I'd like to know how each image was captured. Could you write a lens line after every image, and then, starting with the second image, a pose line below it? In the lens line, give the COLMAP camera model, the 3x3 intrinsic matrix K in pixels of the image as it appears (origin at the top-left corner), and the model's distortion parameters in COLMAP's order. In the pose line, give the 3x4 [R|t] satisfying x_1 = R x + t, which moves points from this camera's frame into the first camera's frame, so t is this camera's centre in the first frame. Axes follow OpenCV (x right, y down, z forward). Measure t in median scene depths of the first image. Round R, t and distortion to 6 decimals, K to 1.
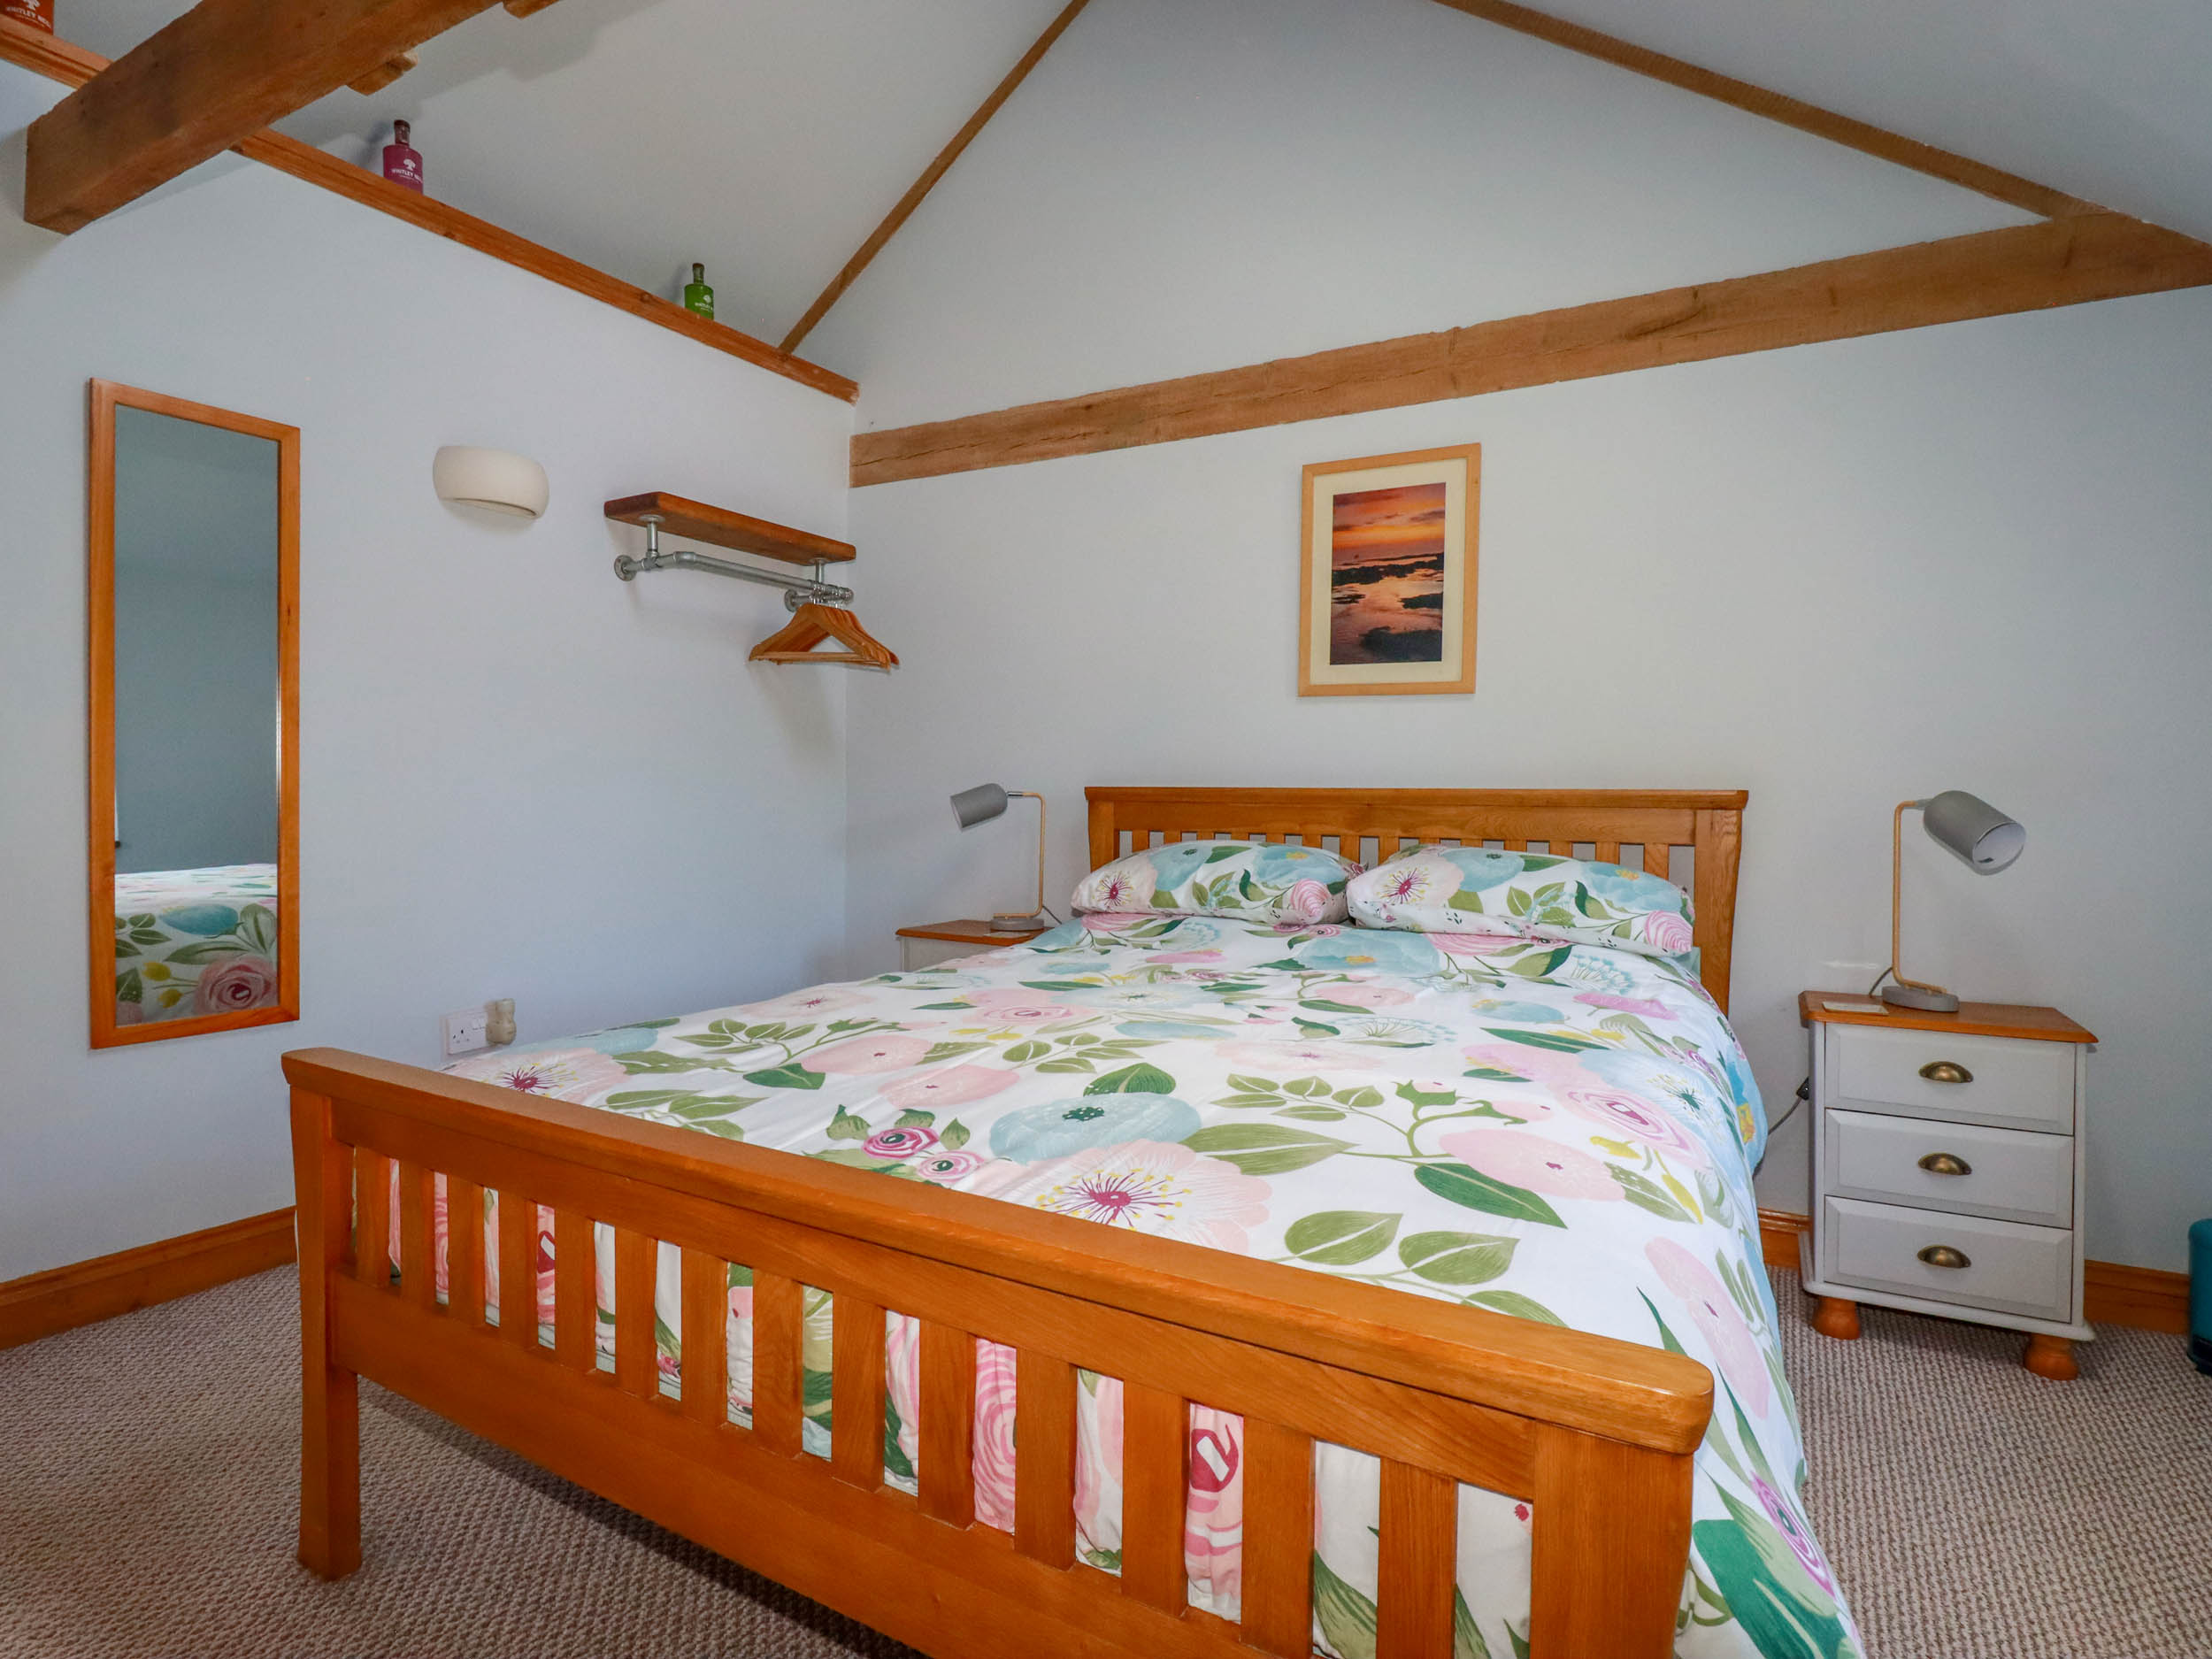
lens RADIAL K [[1147.1, 0, 1100.7], [0, 1147.1, 816.7], [0, 0, 1]] dist [0.002190, -0.014573]
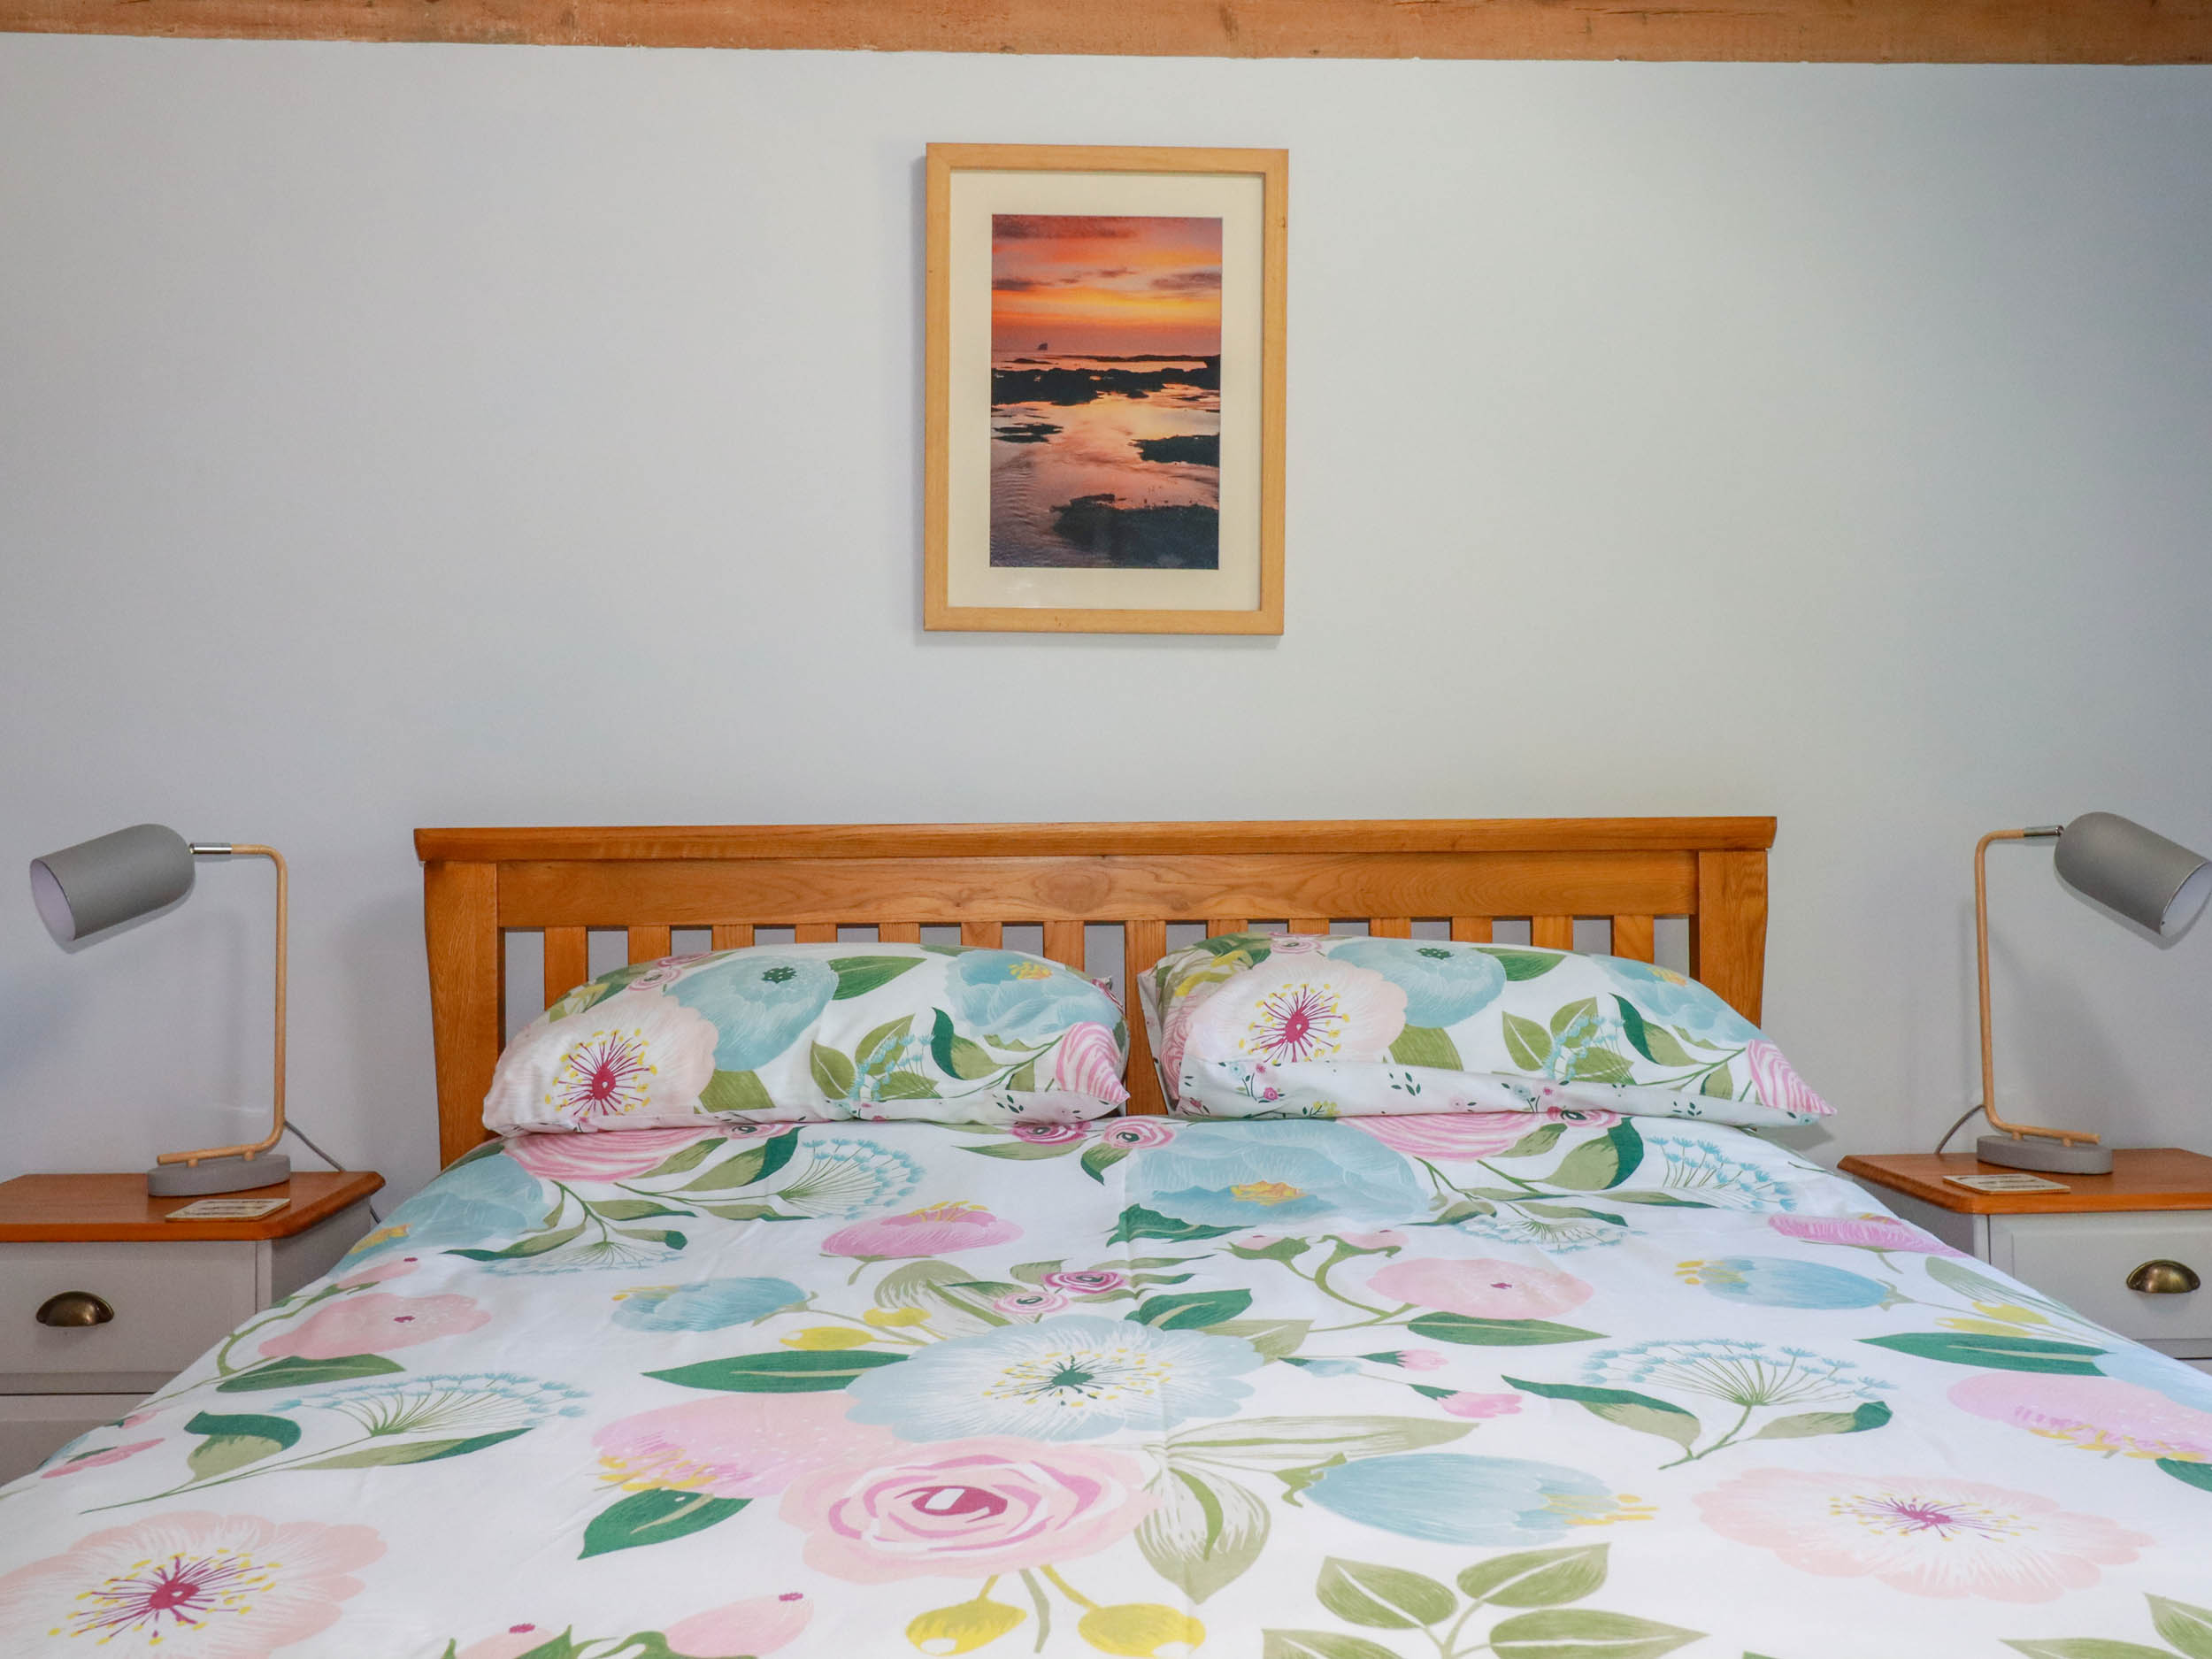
lens RADIAL K [[1932.5, 0, 1107.6], [0, 1932.5, 825.3], [0, 0, 1]] dist [0.008840, -0.000609]
pose [[0.844805, -0.015410, 0.534852, -0.204536], [0.026756, 0.999551, -0.013463, -0.012442], [-0.534405, 0.025684, 0.844838, 0.309728]]
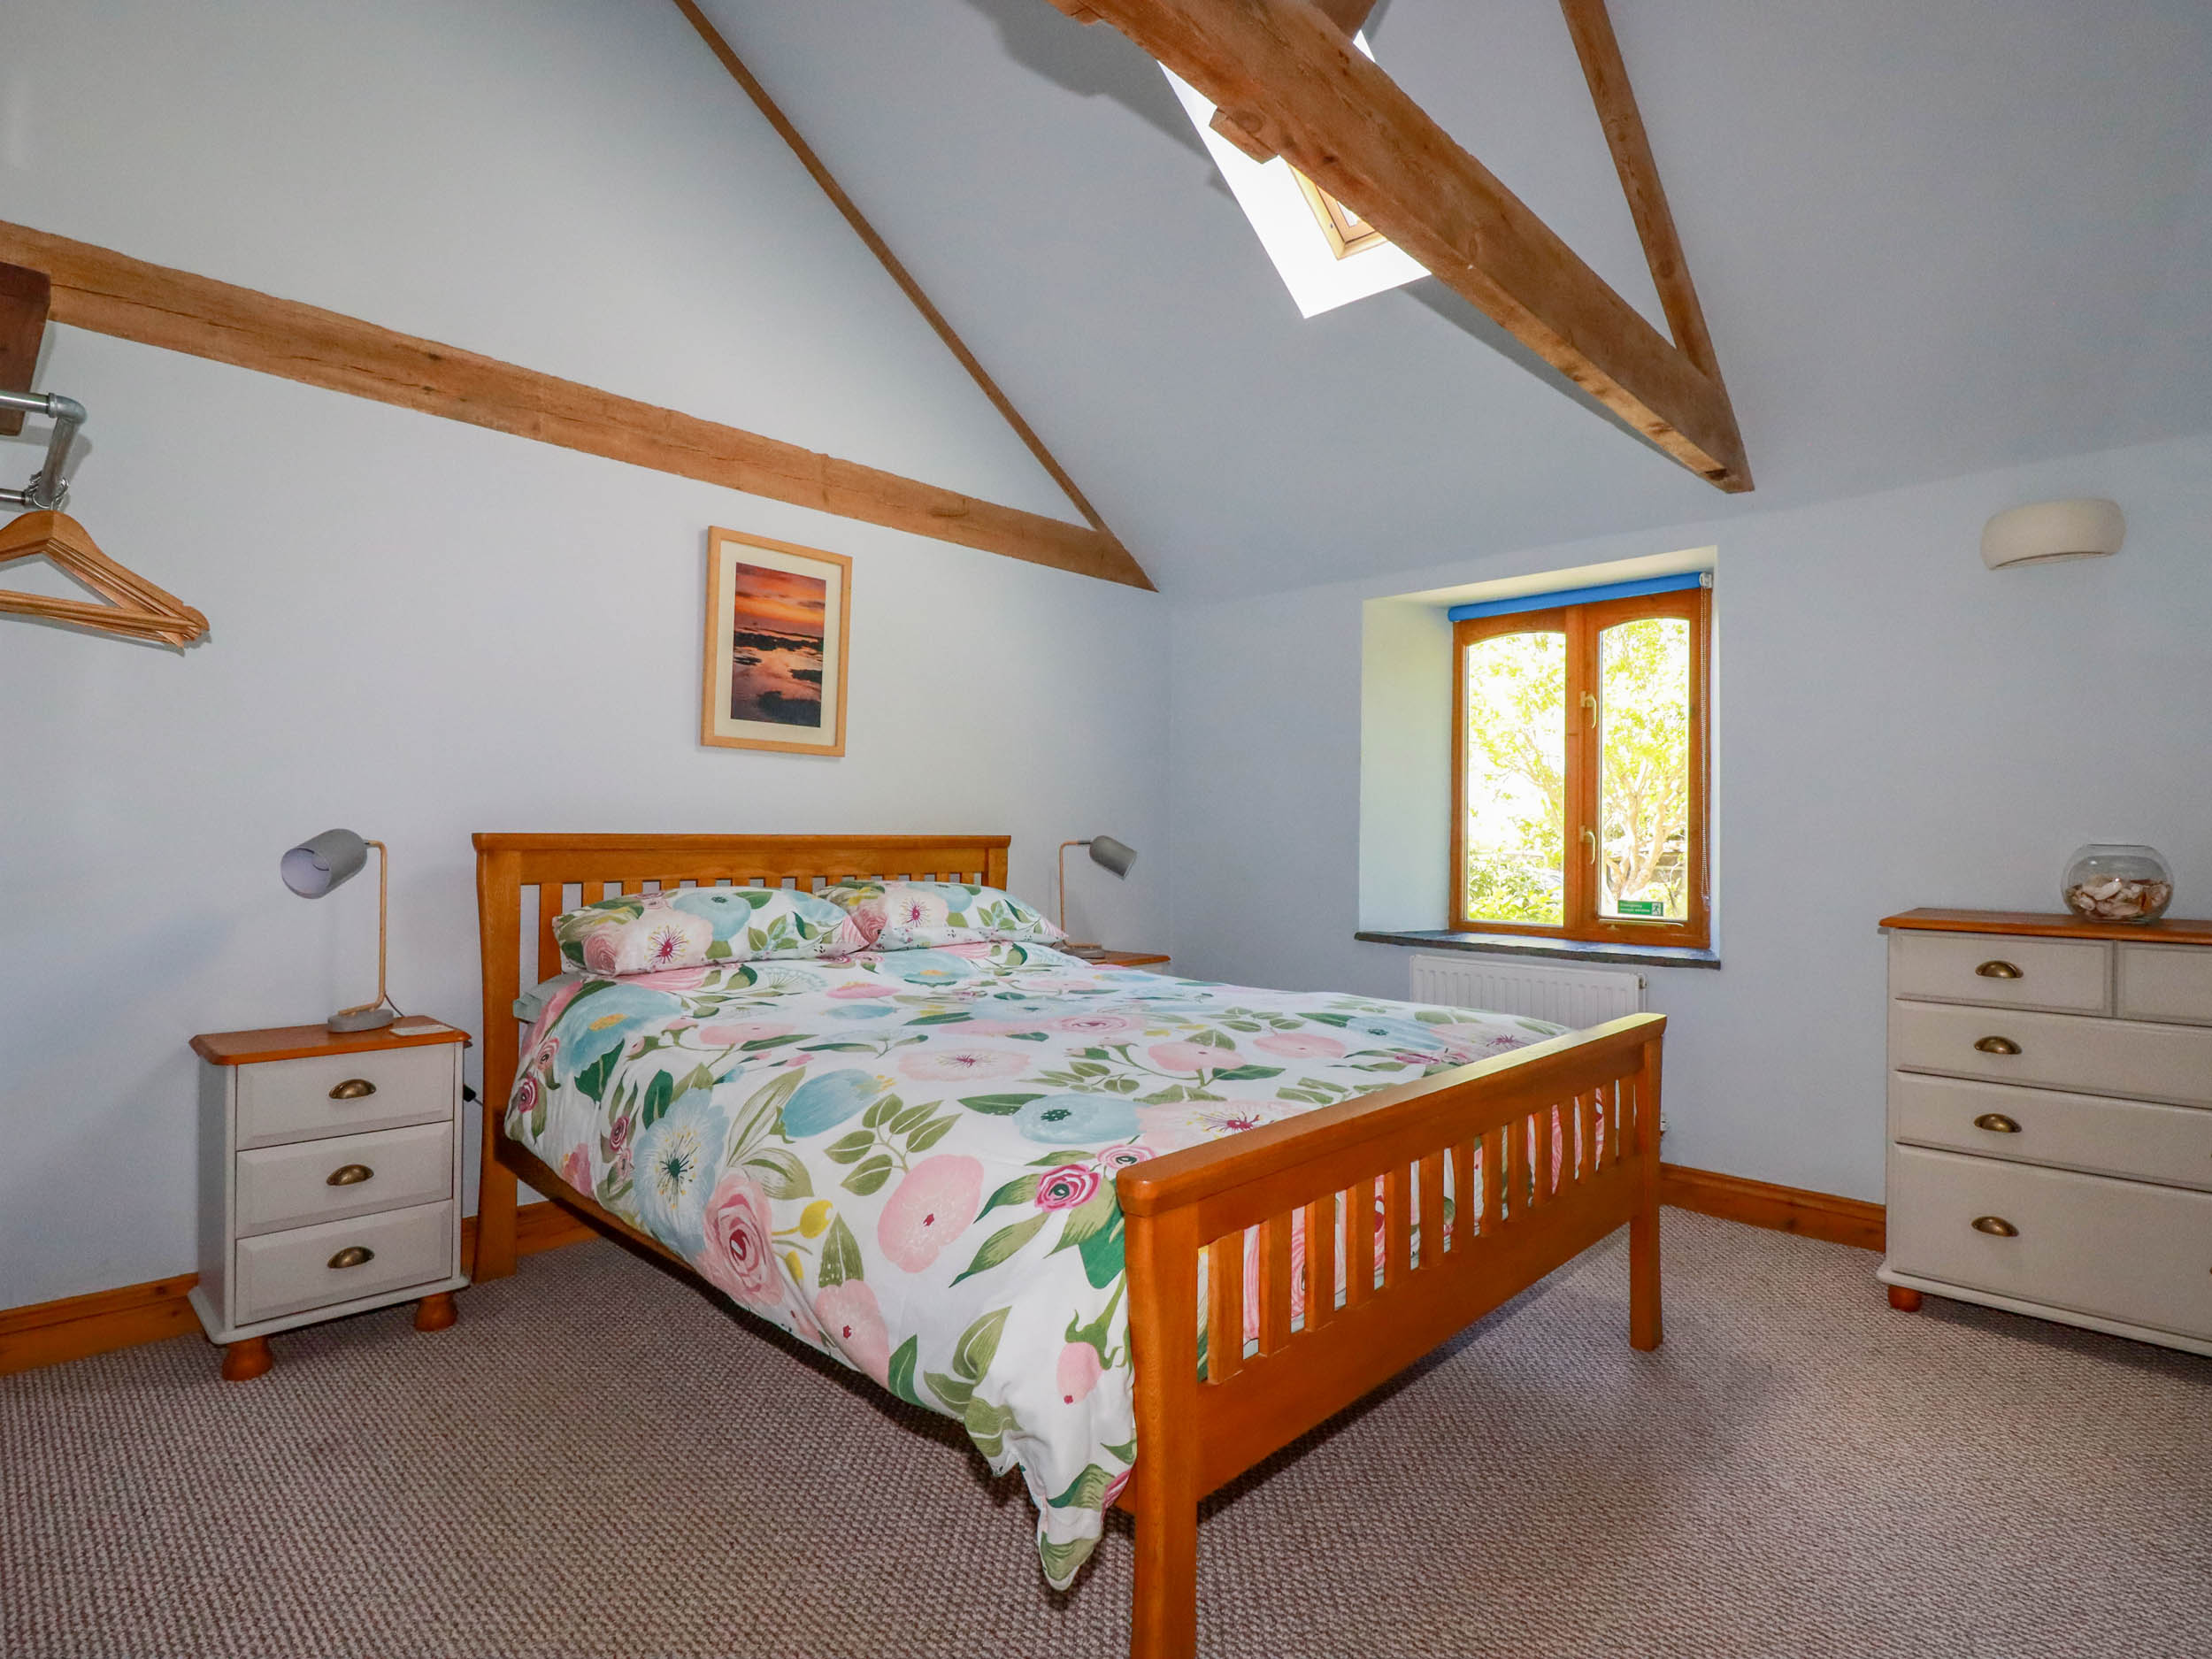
lens RADIAL K [[1147.1, 0, 1100.7], [0, 1147.1, 816.7], [0, 0, 1]] dist [0.002190, -0.014573]
pose [[0.243745, 0.006363, 0.969818, -0.798449], [0.013053, 0.999866, -0.009841, -0.027006], [-0.969751, 0.015057, 0.243630, 0.428640]]
